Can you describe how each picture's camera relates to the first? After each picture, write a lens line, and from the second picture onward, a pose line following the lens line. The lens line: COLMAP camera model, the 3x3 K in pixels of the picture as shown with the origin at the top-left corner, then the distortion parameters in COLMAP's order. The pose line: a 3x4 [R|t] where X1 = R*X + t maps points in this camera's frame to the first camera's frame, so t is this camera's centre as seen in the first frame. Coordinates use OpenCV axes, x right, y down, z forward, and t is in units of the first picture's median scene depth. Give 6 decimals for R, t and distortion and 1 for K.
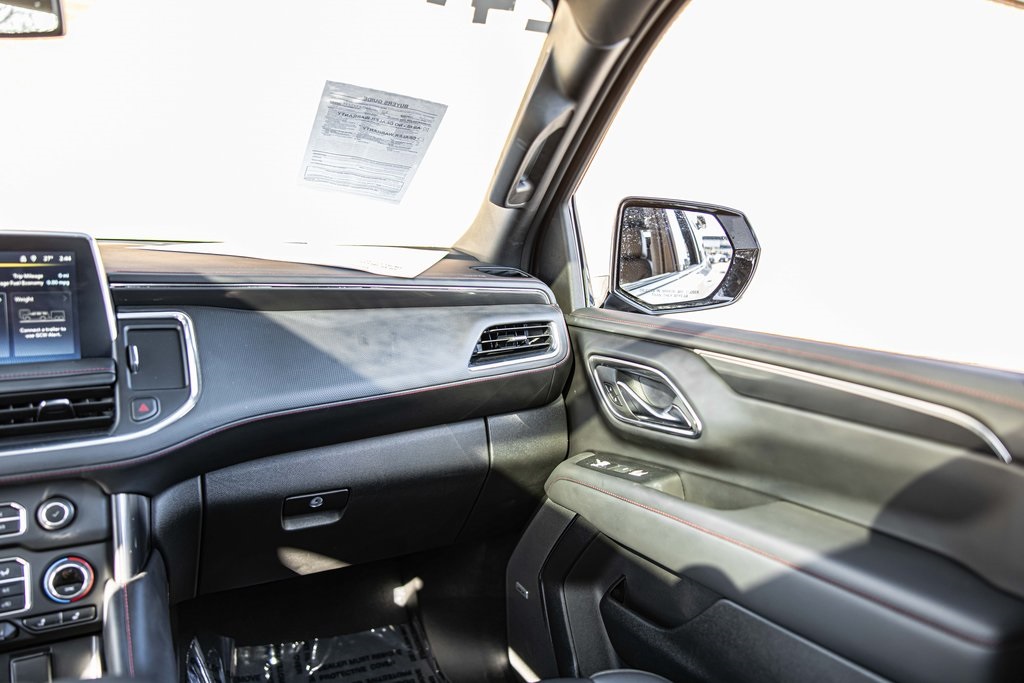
lens RADIAL K [[796.0, 0, 510.5], [0, 796.0, 346.7], [0, 0, 1]] dist [0.009513, -0.010485]
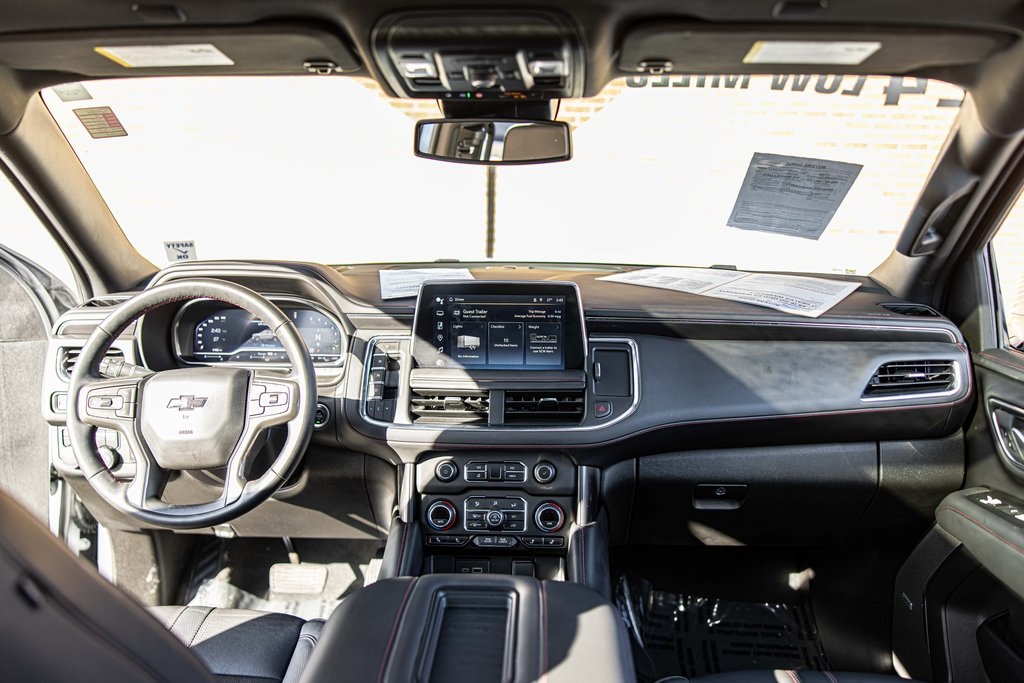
lens RADIAL K [[796.0, 0, 510.2], [0, 796.0, 344.6], [0, 0, 1]] dist [0.009513, -0.010485]
pose [[0.856044, 0.079899, -0.510691, 0.095646], [-0.060155, 0.996667, 0.055098, -0.084424], [0.513391, -0.016446, 0.857997, -0.246065]]
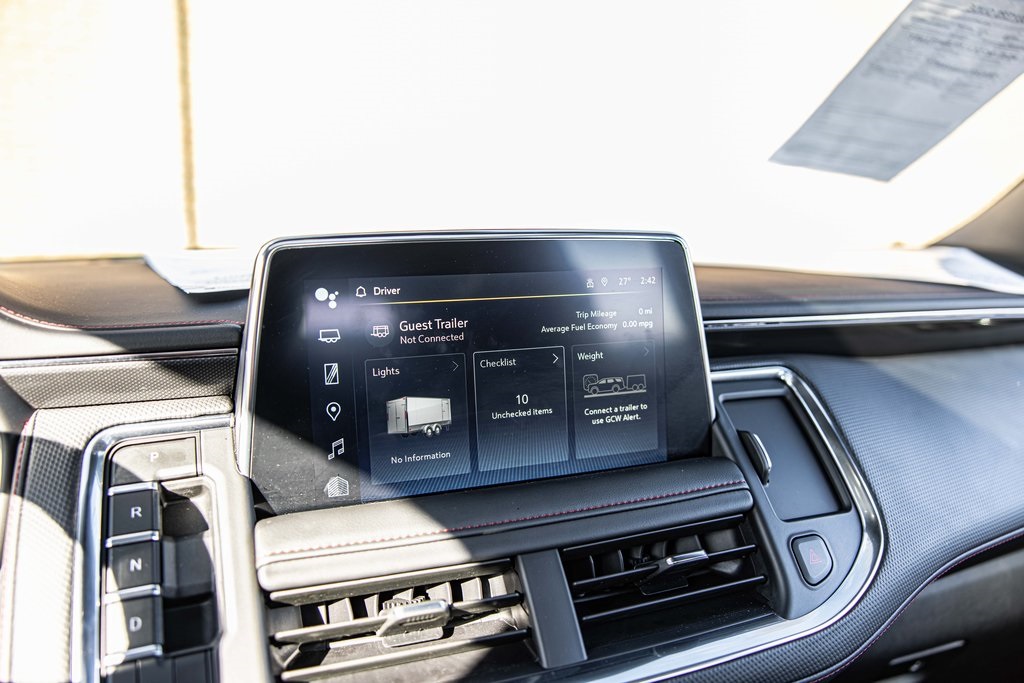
lens RADIAL K [[796.0, 0, 517.6], [0, 796.0, 335.2], [0, 0, 1]] dist [0.009513, -0.010485]
pose [[0.990504, -0.016800, -0.136455, -0.464887], [0.013987, 0.999670, -0.021552, -0.049830], [0.136772, 0.019439, 0.990412, 0.353102]]
